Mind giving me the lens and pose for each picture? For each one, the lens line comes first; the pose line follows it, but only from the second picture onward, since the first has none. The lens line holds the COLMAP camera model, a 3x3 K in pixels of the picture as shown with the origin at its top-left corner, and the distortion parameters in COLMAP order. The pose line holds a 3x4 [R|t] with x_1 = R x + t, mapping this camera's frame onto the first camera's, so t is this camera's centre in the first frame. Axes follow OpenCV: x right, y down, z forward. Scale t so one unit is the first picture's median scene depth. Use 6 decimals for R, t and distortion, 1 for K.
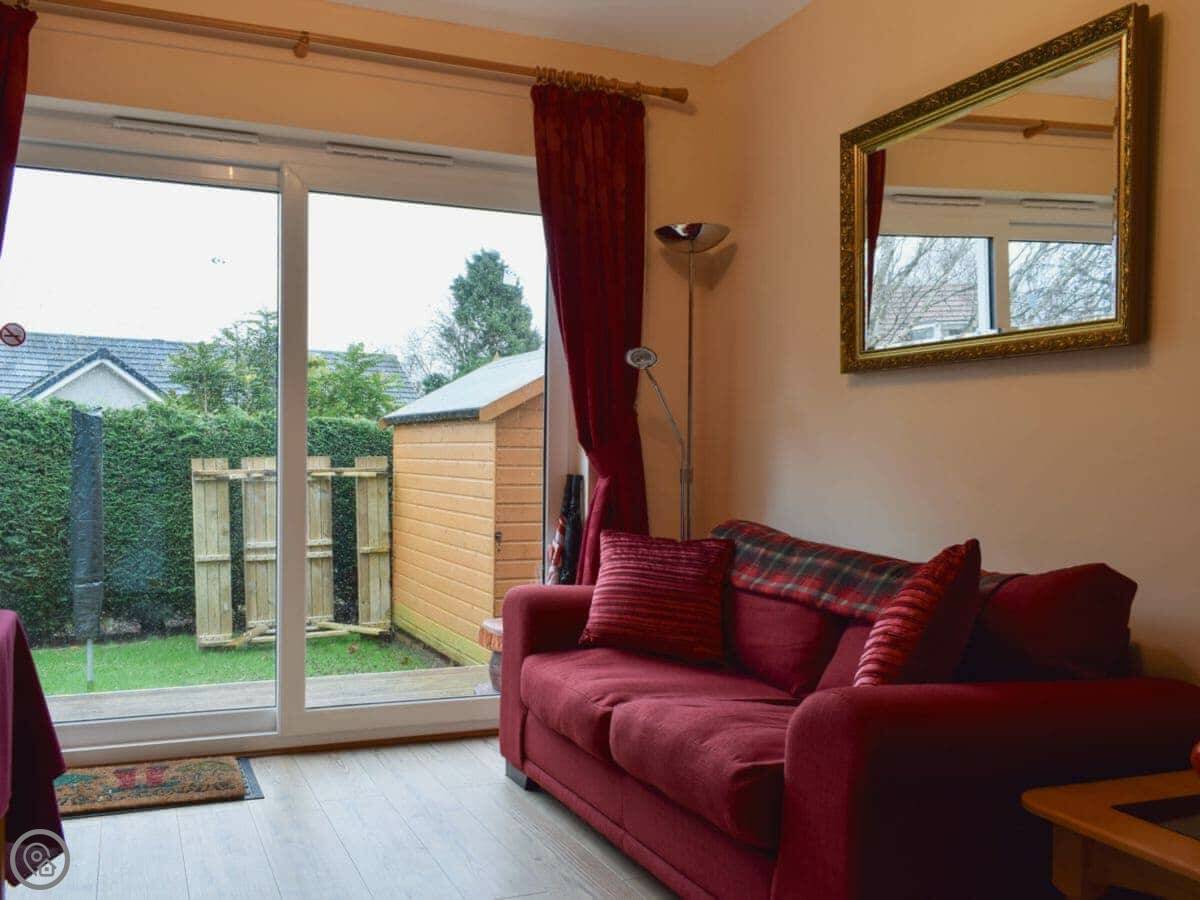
lens RADIAL K [[1056.6, 0, 600.0], [0, 1056.6, 450.0], [0, 0, 1]] dist [-0.003683, -0.005963]
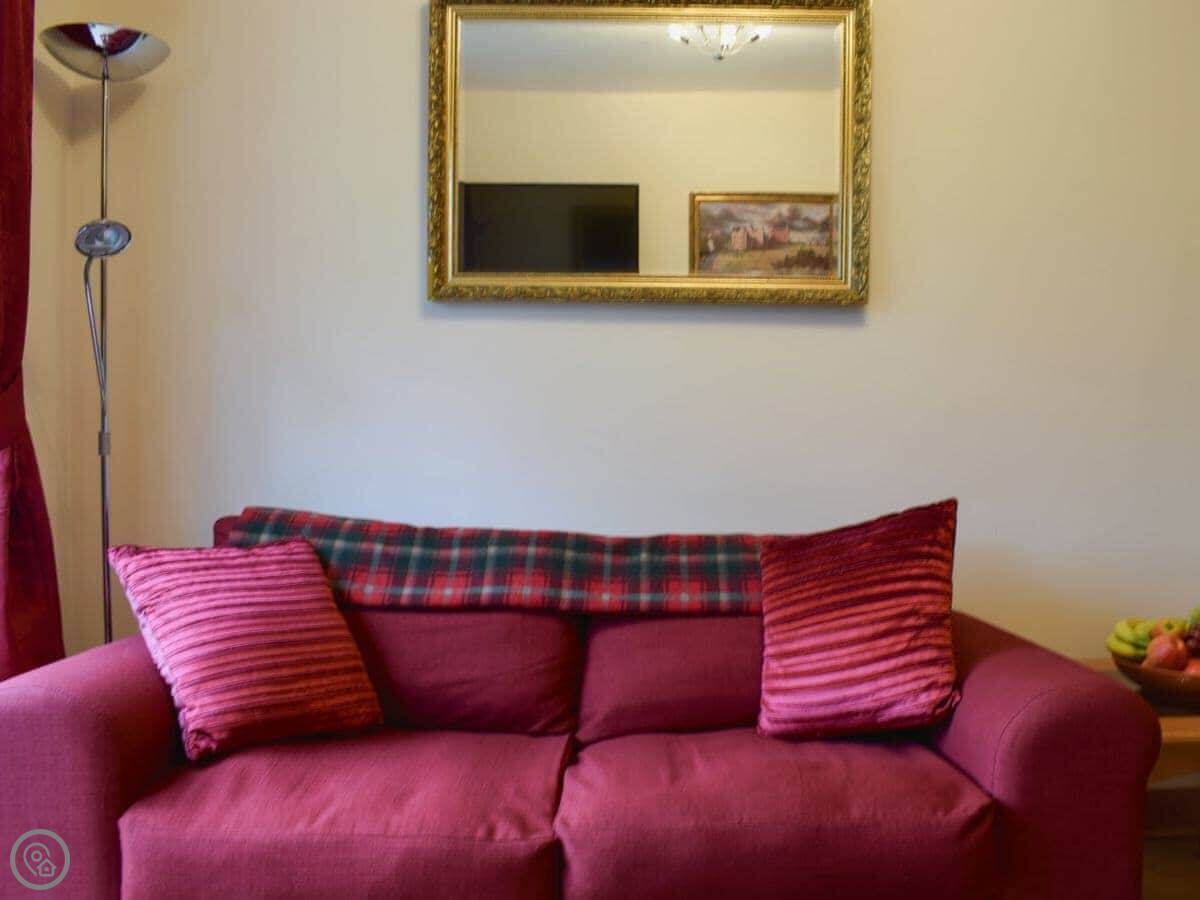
lens RADIAL K [[1009.7, 0, 600.0], [0, 1009.7, 450.0], [0, 0, 1]] dist [-0.122060, -0.003515]
pose [[0.385671, -0.035409, 0.921957, -0.400425], [-0.007703, 0.999105, 0.041594, 0.005466], [-0.922604, -0.023144, 0.385053, 0.646447]]
